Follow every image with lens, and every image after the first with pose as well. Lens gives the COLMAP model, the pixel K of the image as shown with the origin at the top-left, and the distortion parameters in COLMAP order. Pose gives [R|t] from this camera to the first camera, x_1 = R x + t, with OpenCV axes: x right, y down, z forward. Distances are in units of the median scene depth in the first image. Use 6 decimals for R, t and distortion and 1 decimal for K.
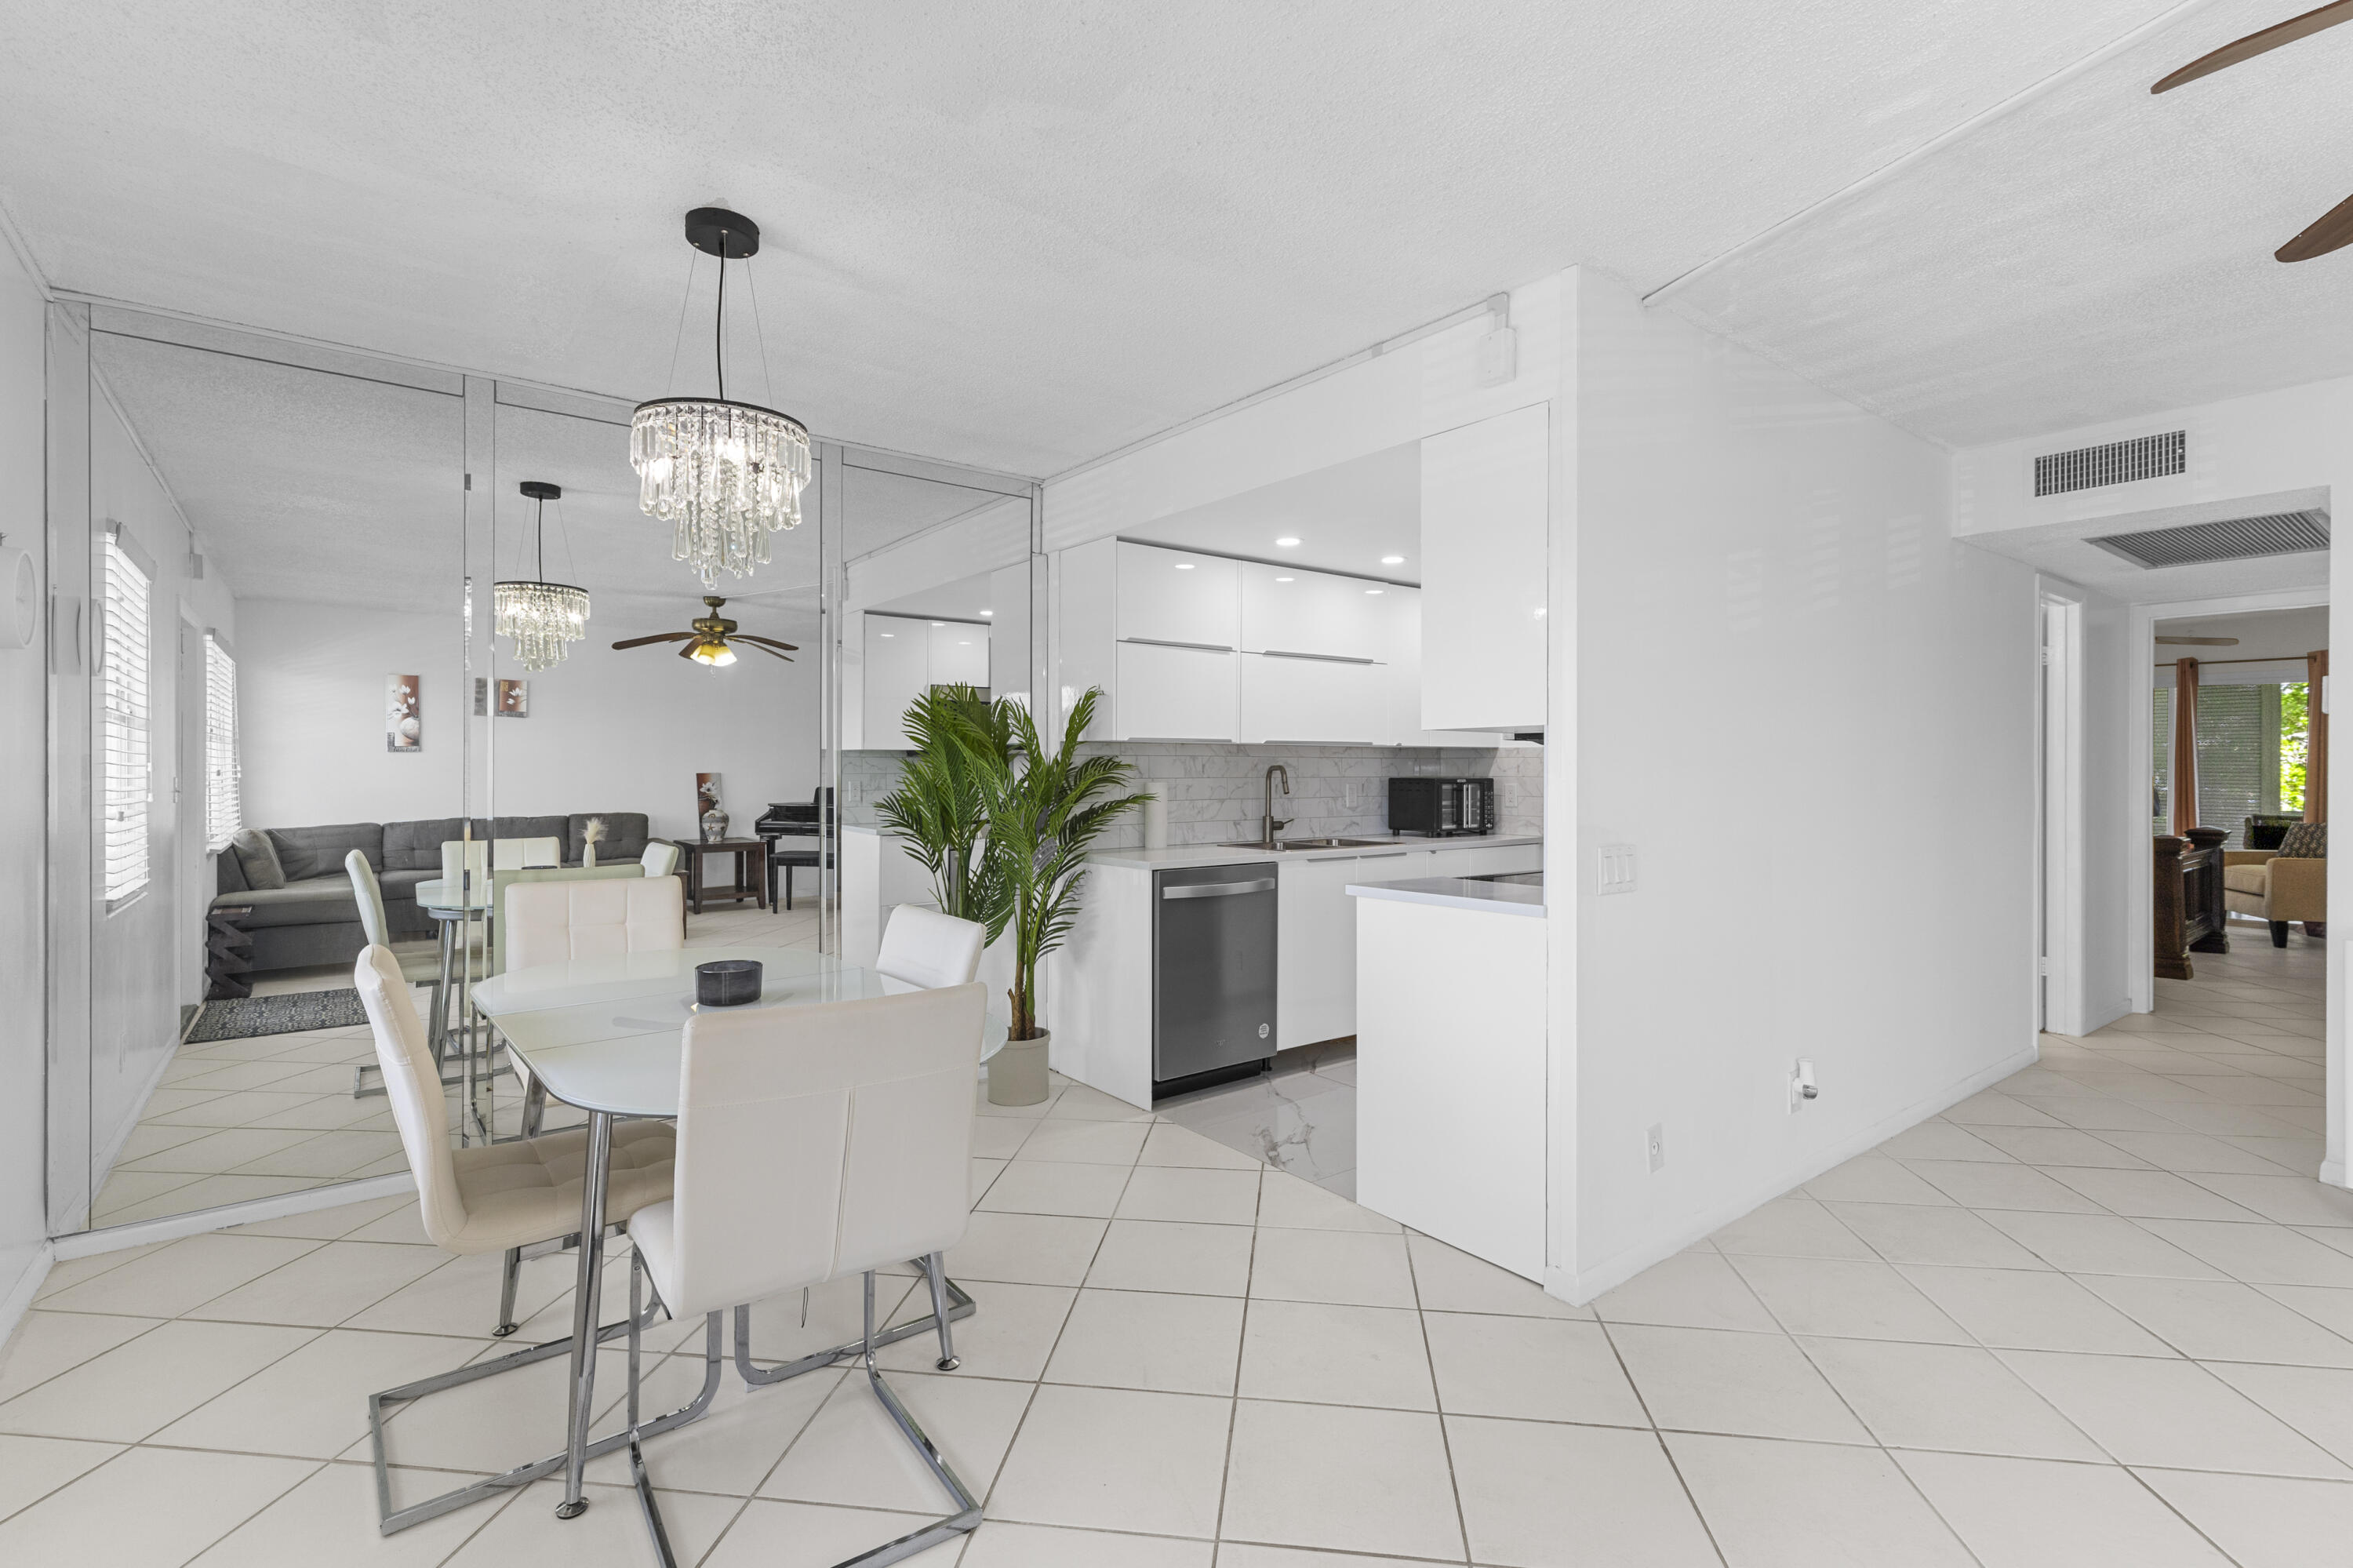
lens RADIAL K [[1078.6, 0, 1180.9], [0, 1078.6, 771.7], [0, 0, 1]] dist [0.010100, -0.003759]
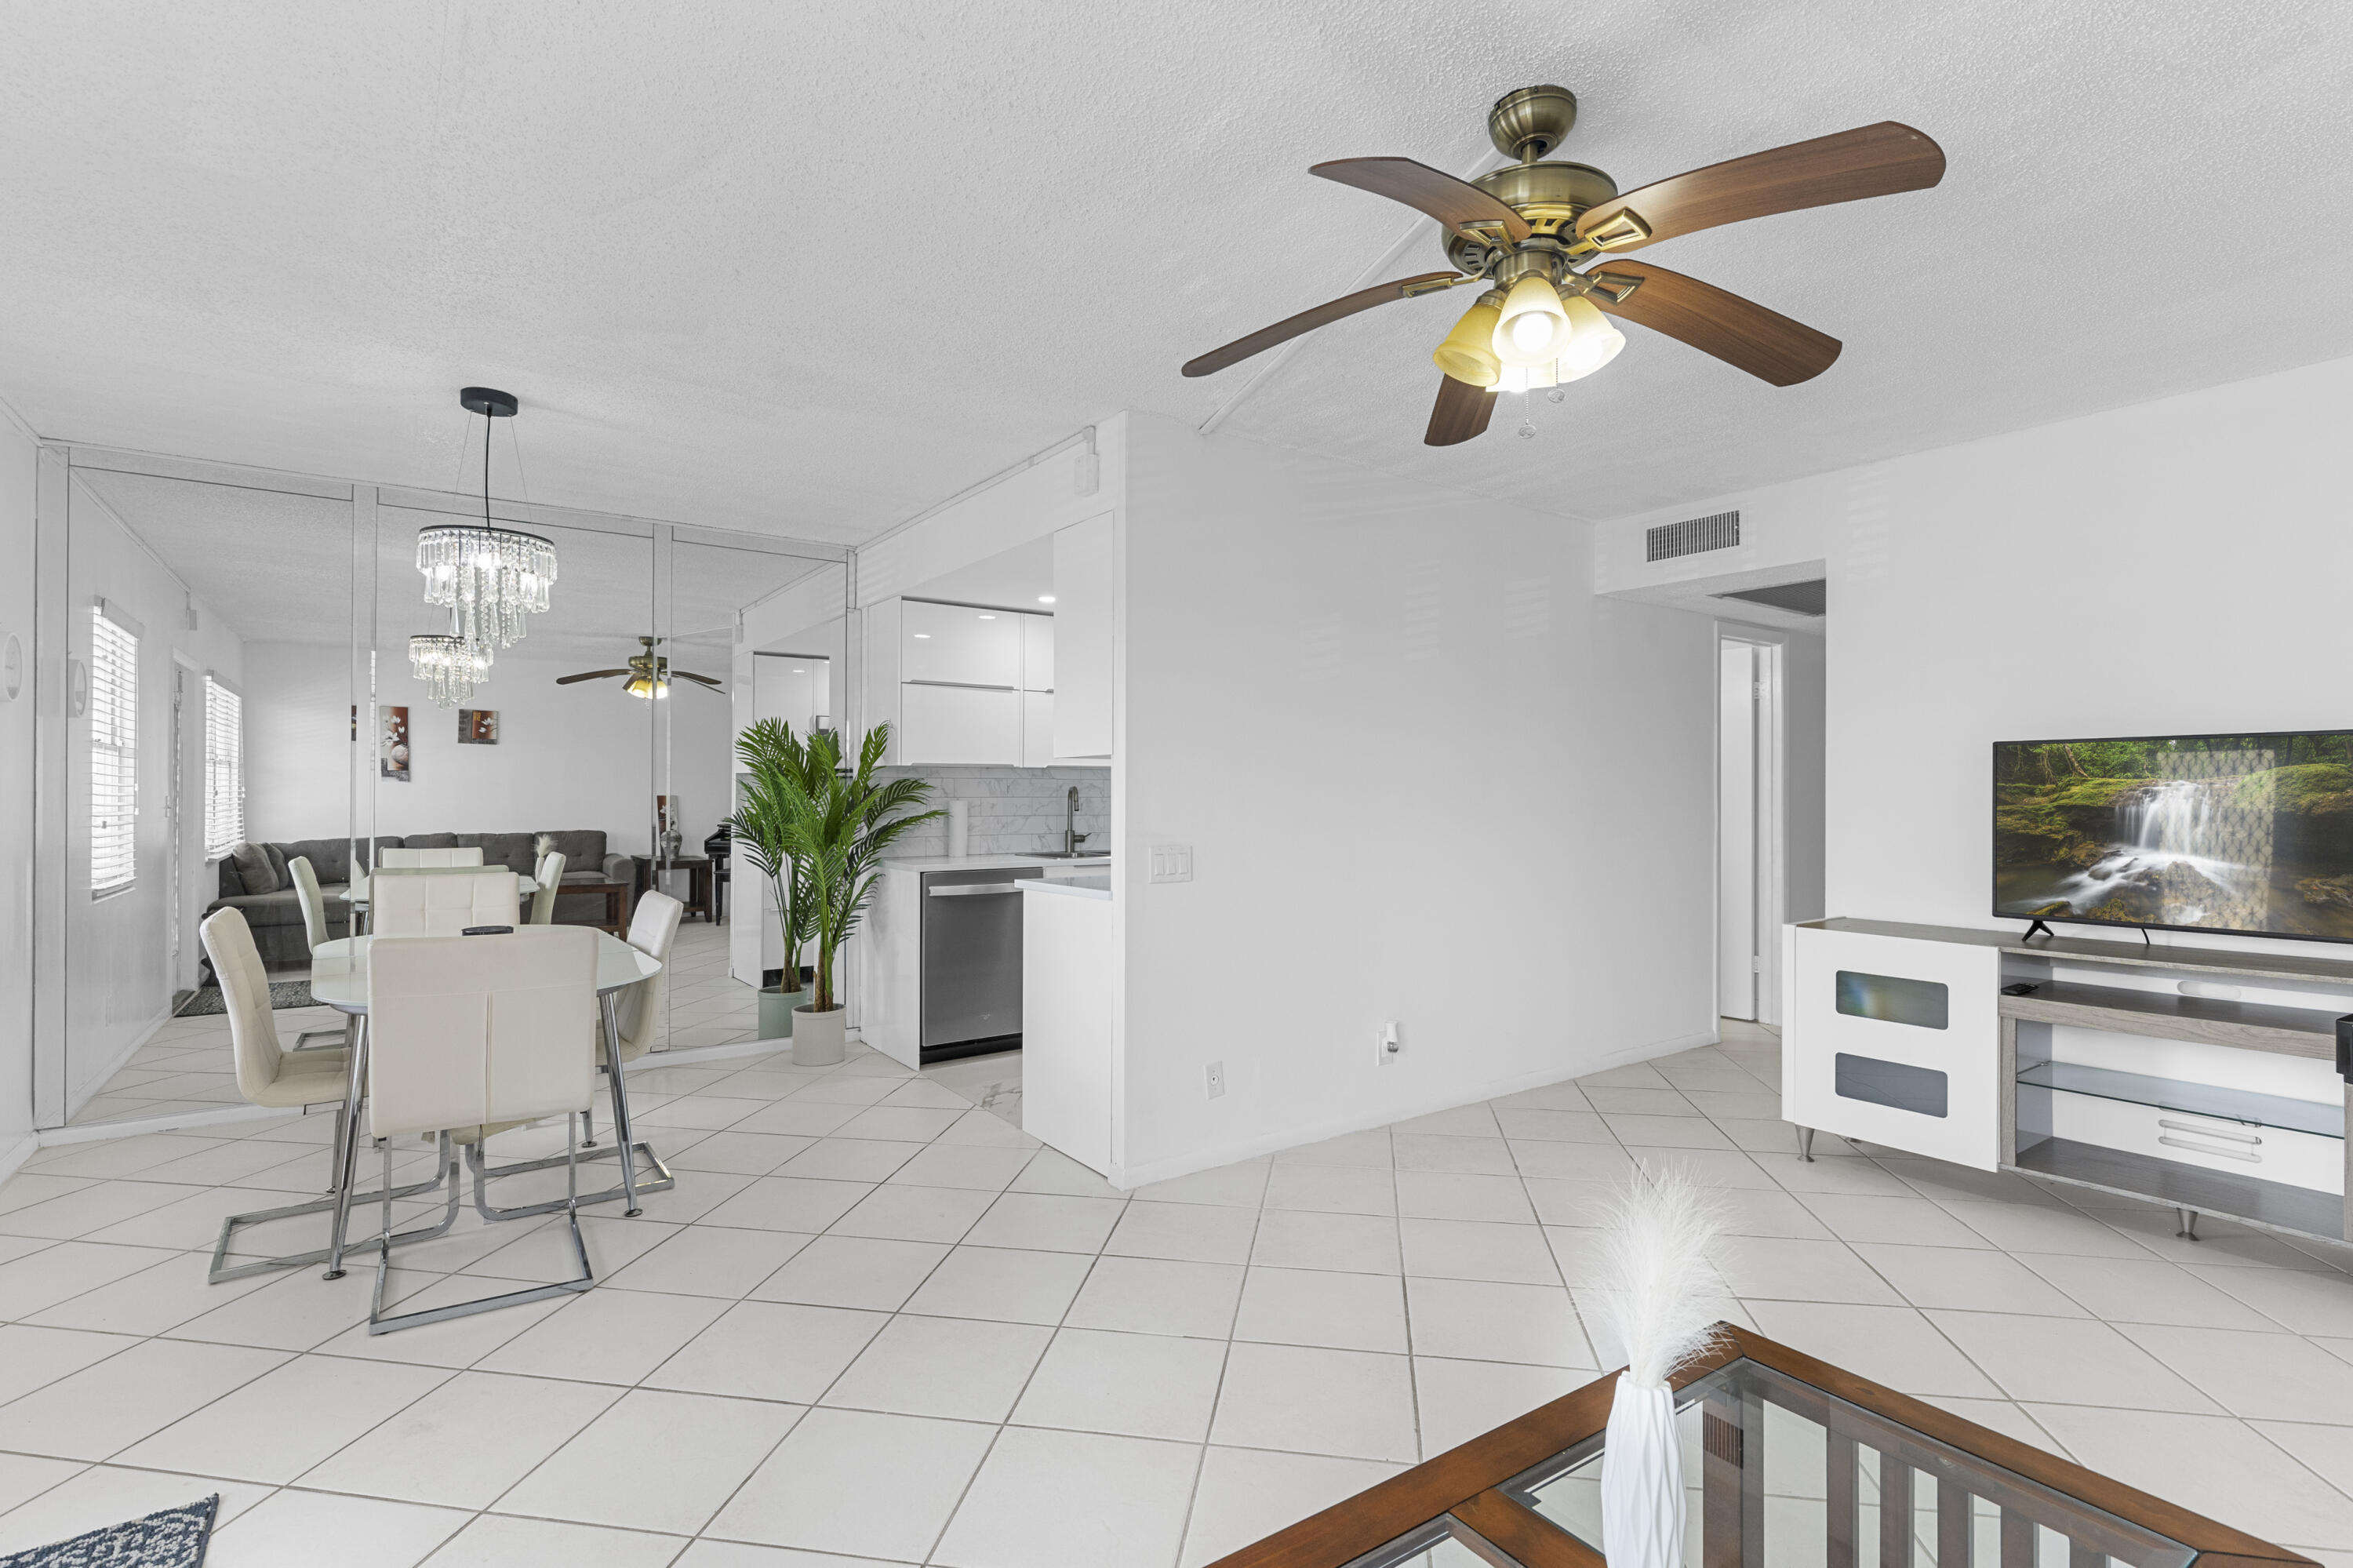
lens RADIAL K [[1100.5, 0, 1182.9], [0, 1100.5, 789.0], [0, 0, 1]] dist [-0.001808, -0.001601]
pose [[0.999271, 0.000664, -0.038183, 0.294660], [-0.000897, 0.999981, -0.006083, 0.004362], [0.038178, 0.006113, 0.999252, -0.211571]]
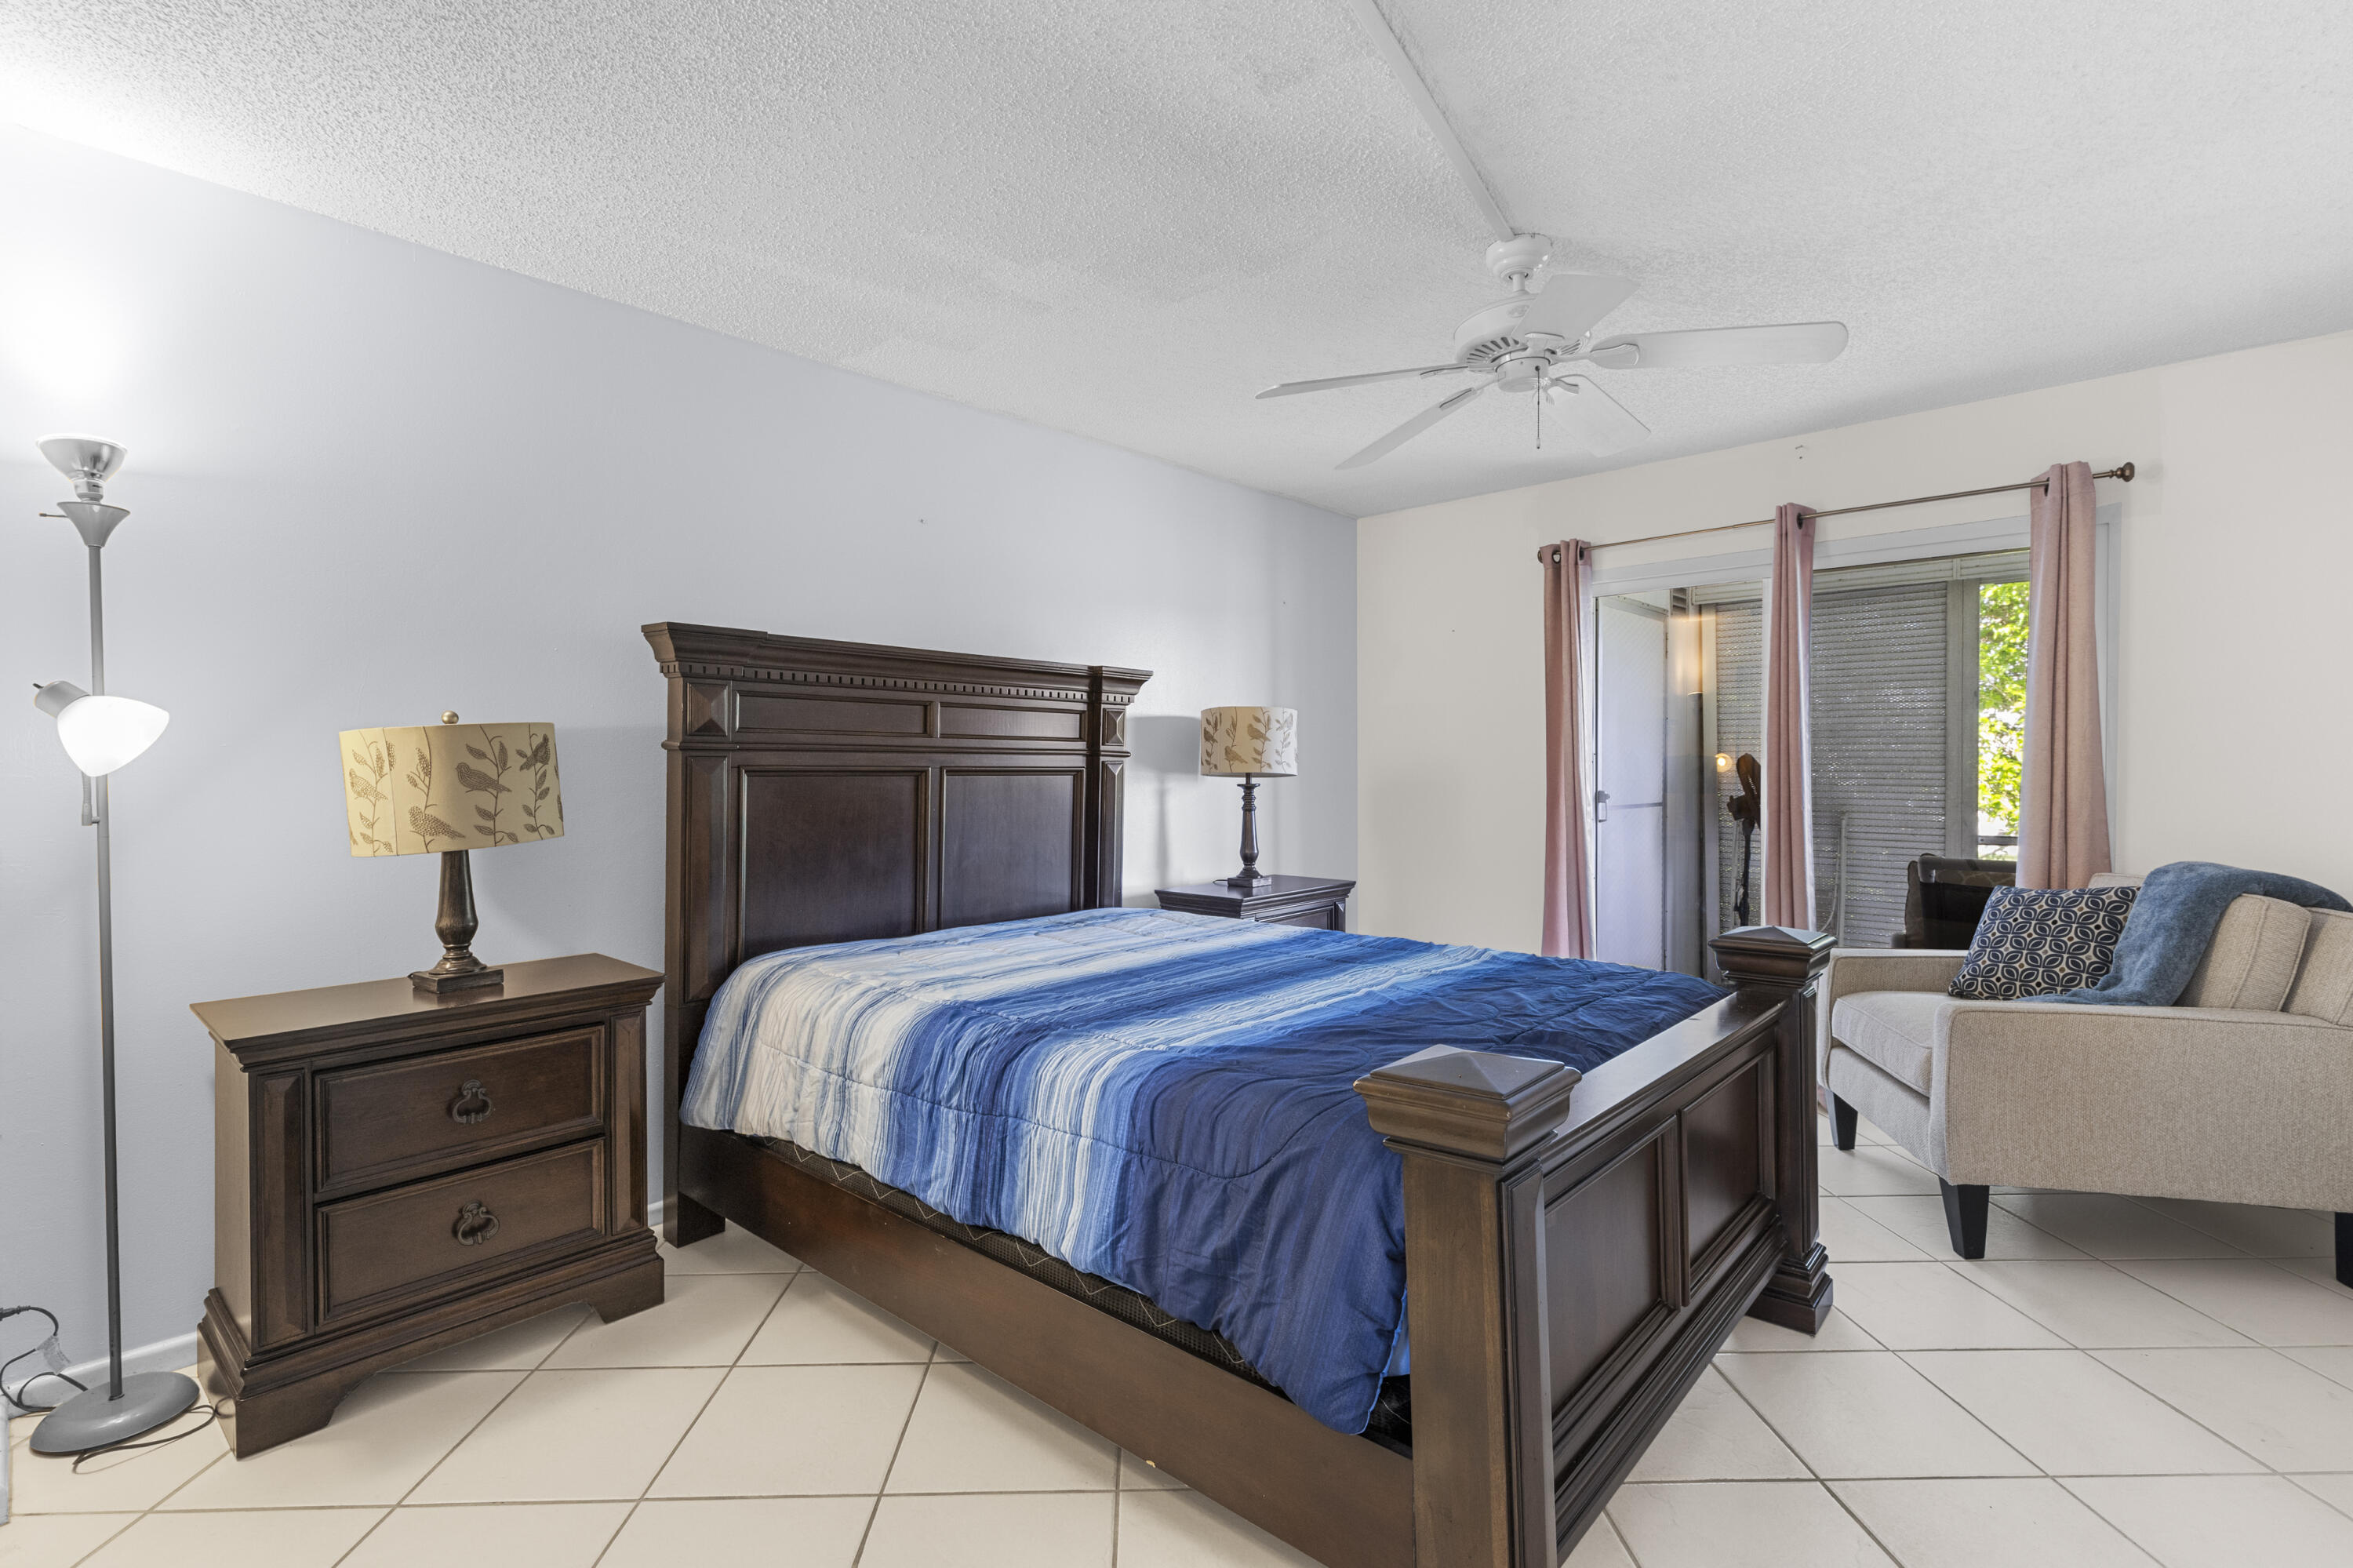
lens RADIAL K [[1078.6, 0, 1182.1], [0, 1078.6, 773.2], [0, 0, 1]] dist [0.010100, -0.003759]
pose [[0.987976, -0.002456, 0.154587, 1.264403], [0.001508, 0.999979, 0.006252, 0.004358], [-0.154599, -0.005943, 0.987959, 1.240429]]
